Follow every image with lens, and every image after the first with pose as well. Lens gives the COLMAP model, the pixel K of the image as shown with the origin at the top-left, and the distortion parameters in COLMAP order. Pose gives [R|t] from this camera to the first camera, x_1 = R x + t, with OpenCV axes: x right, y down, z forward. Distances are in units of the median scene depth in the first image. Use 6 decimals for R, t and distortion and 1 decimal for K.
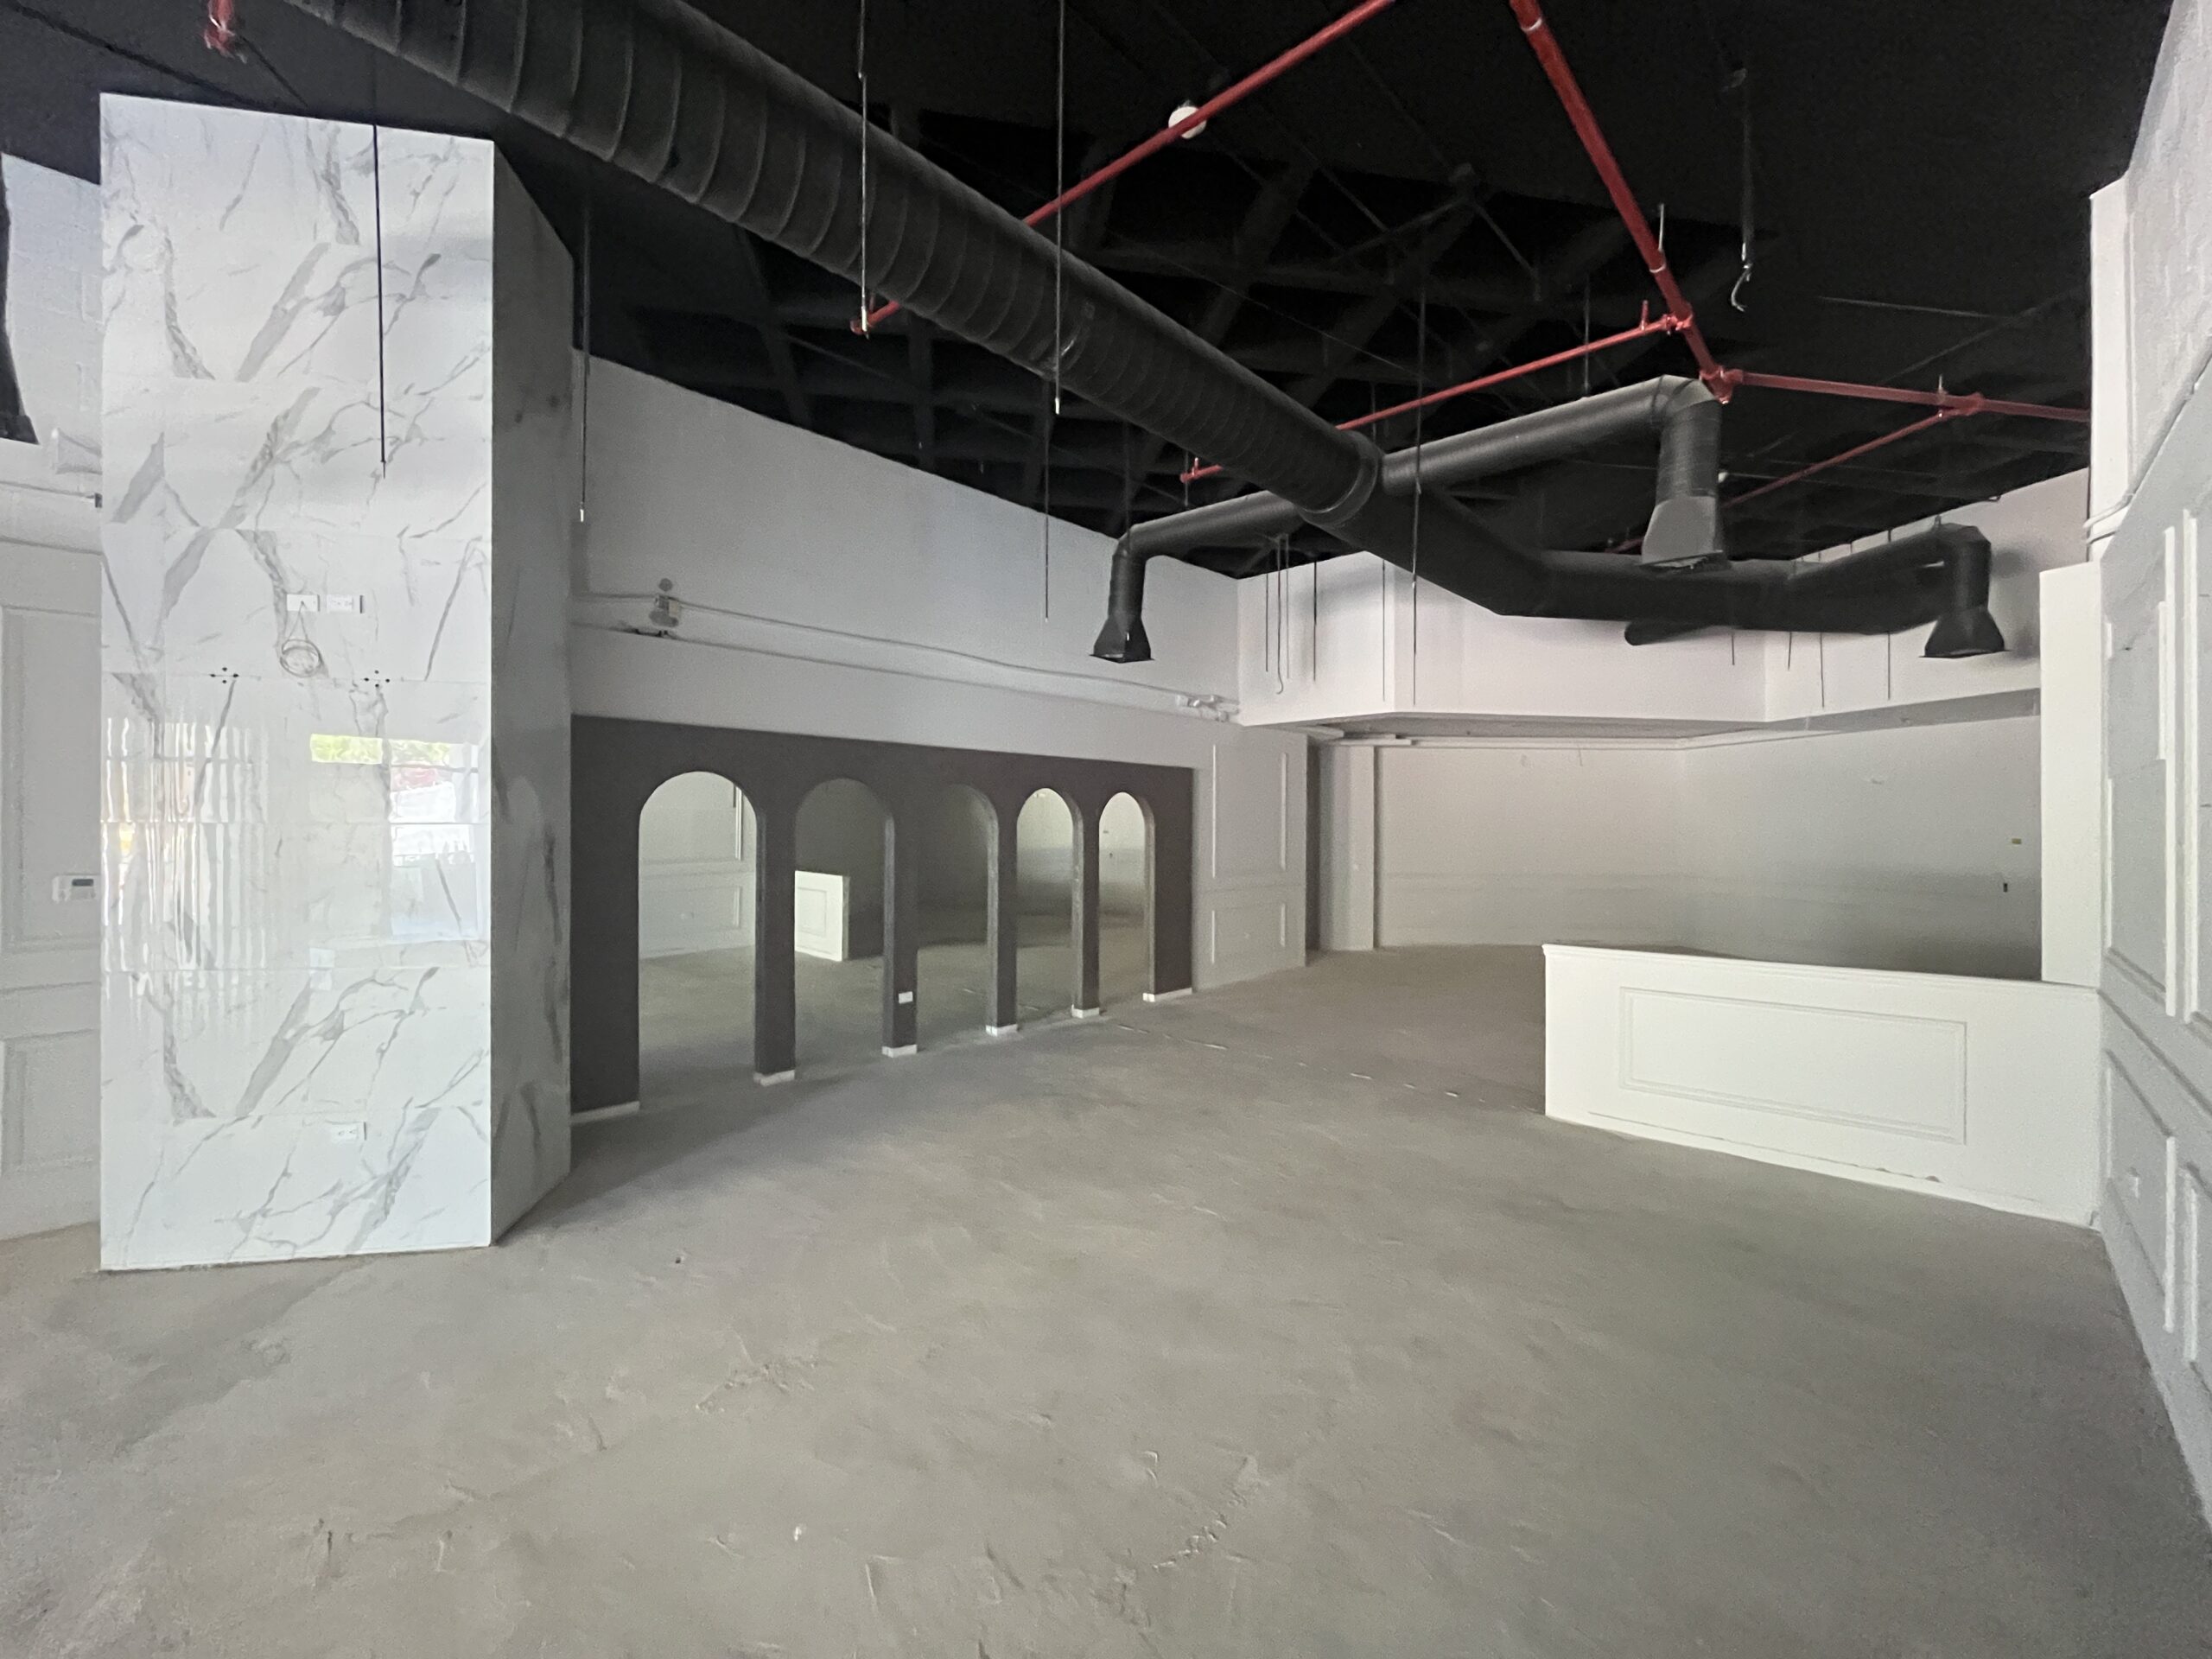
lens RADIAL K [[891.5, 0, 1113.1], [0, 891.5, 829.8], [0, 0, 1]] dist [-0.001766, -0.000182]
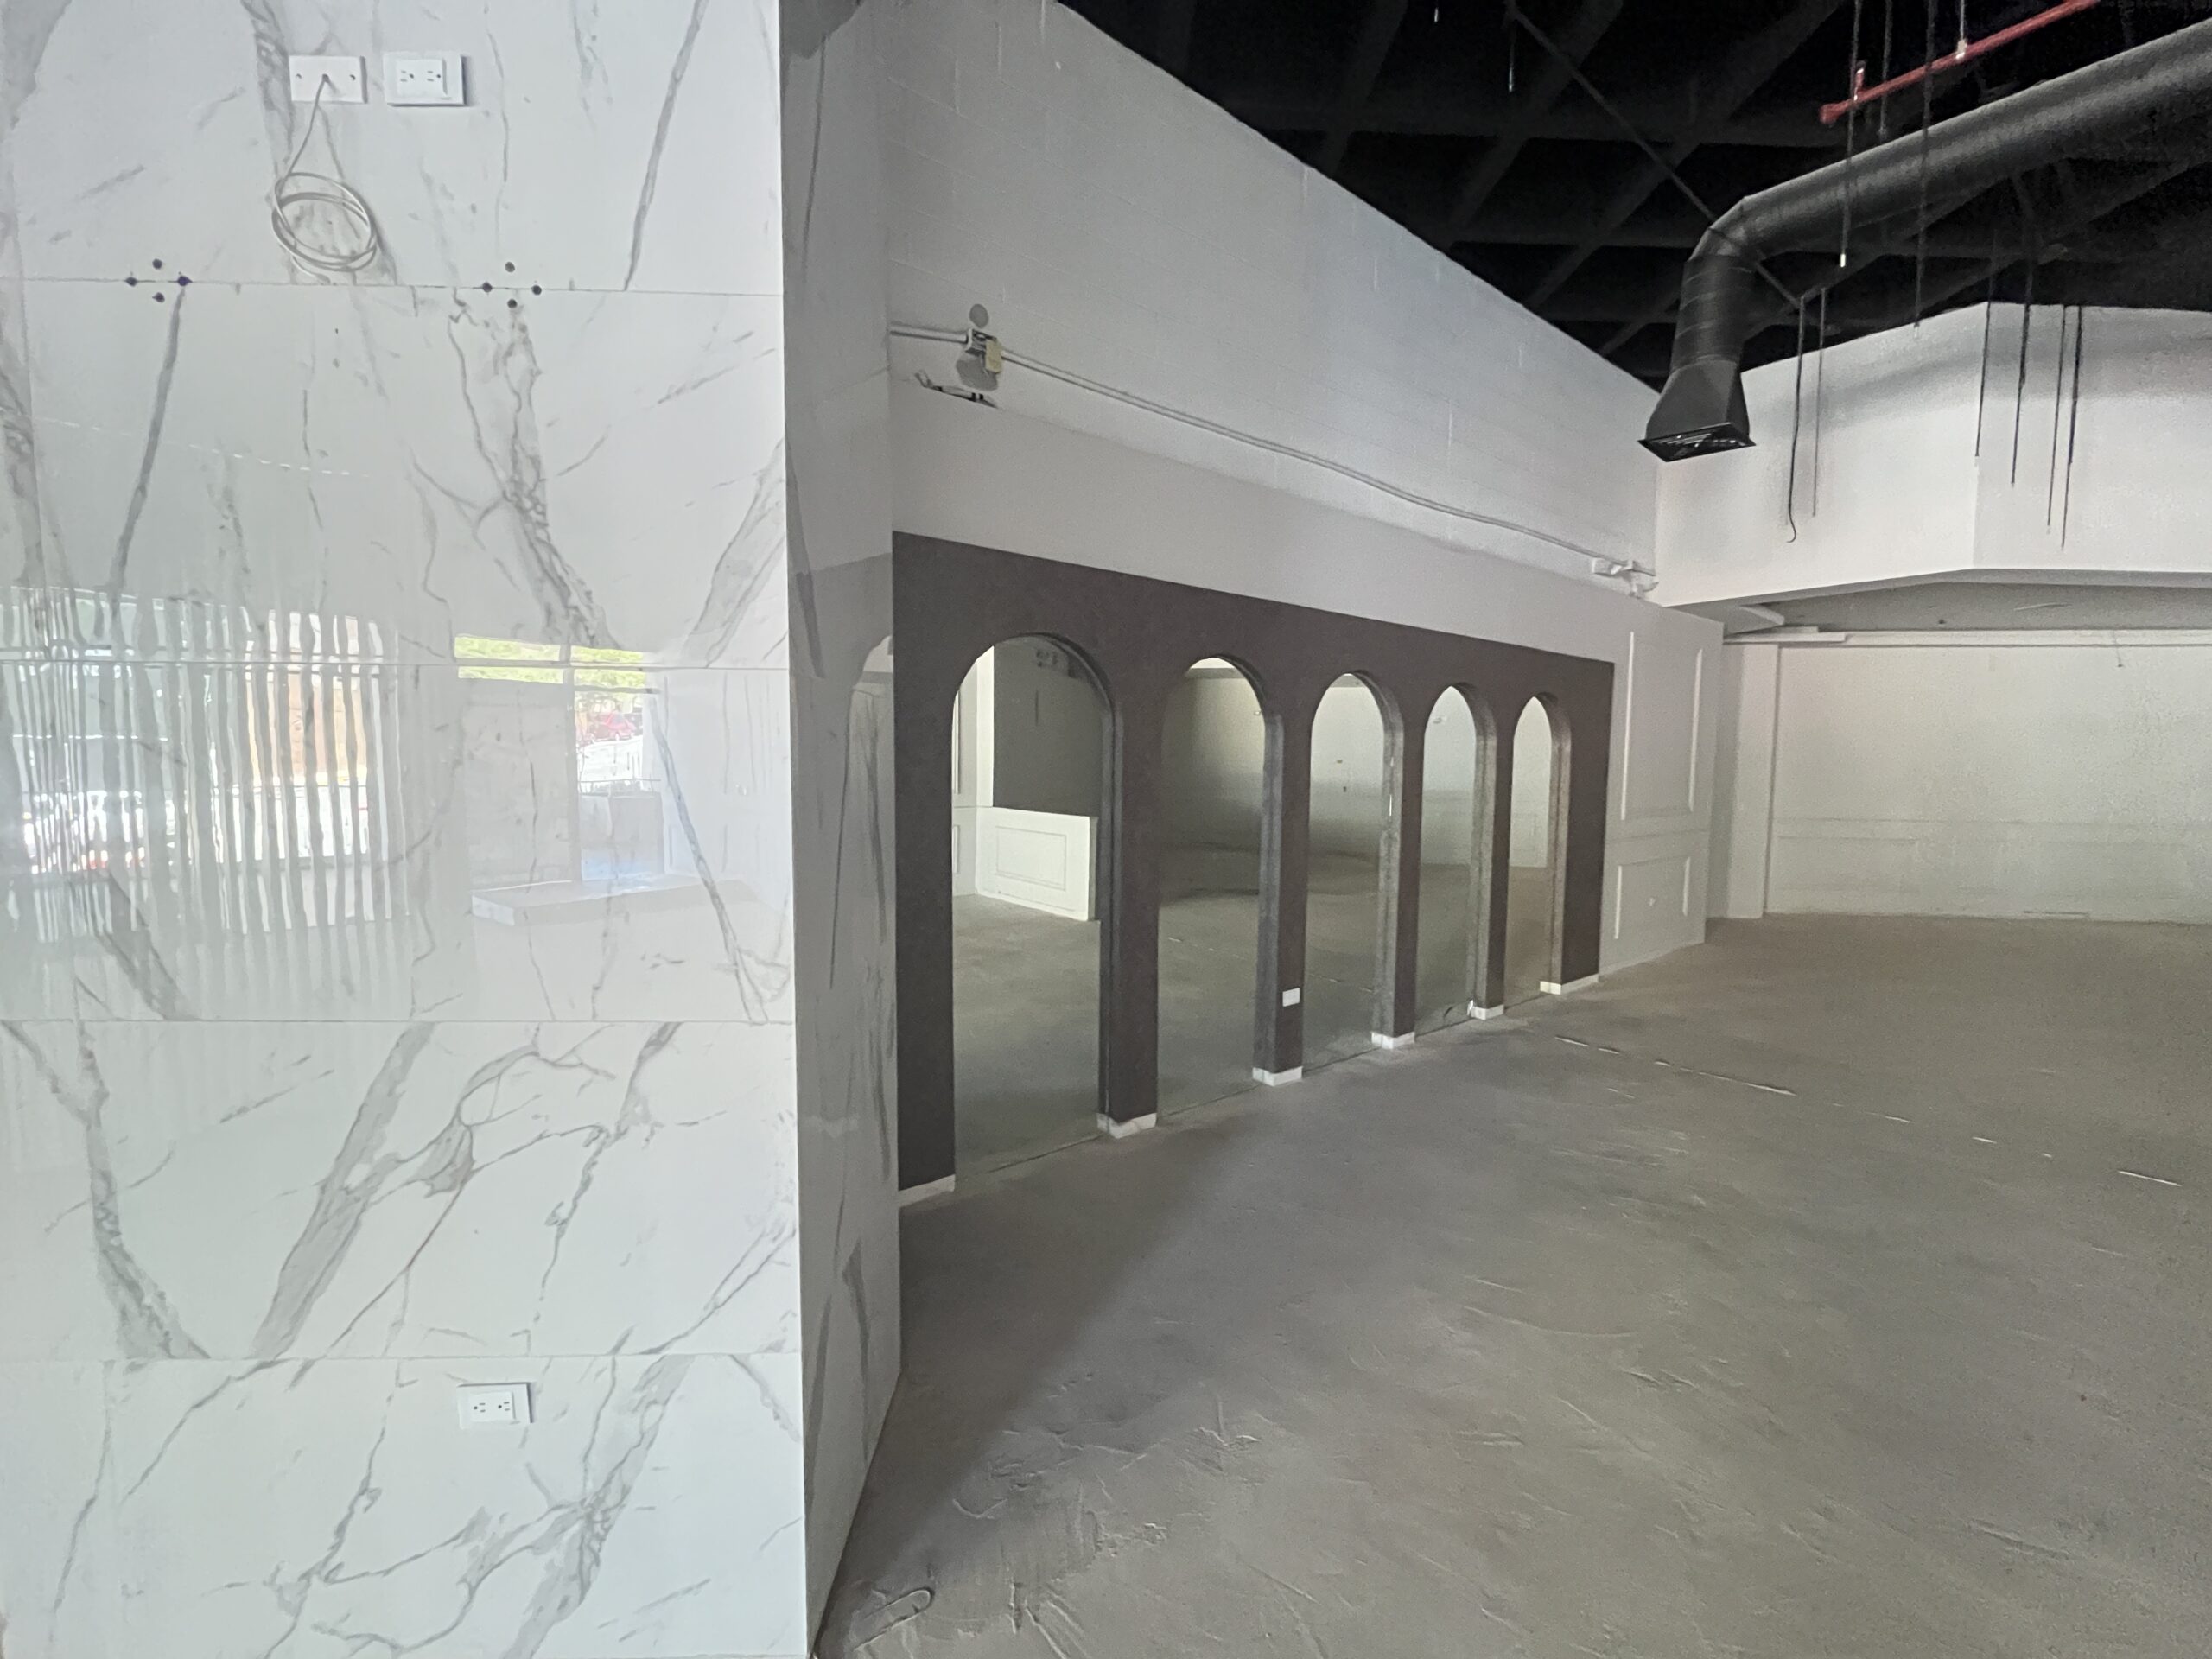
lens RADIAL K [[933.3, 0, 1142.5], [0, 933.3, 831.0], [0, 0, 1]] dist [-0.003638, 0.000161]
pose [[0.990300, 0.016131, -0.138008, -0.358270], [-0.006377, 0.997468, 0.070832, 0.025272], [0.138801, -0.069265, 0.987895, 0.449494]]
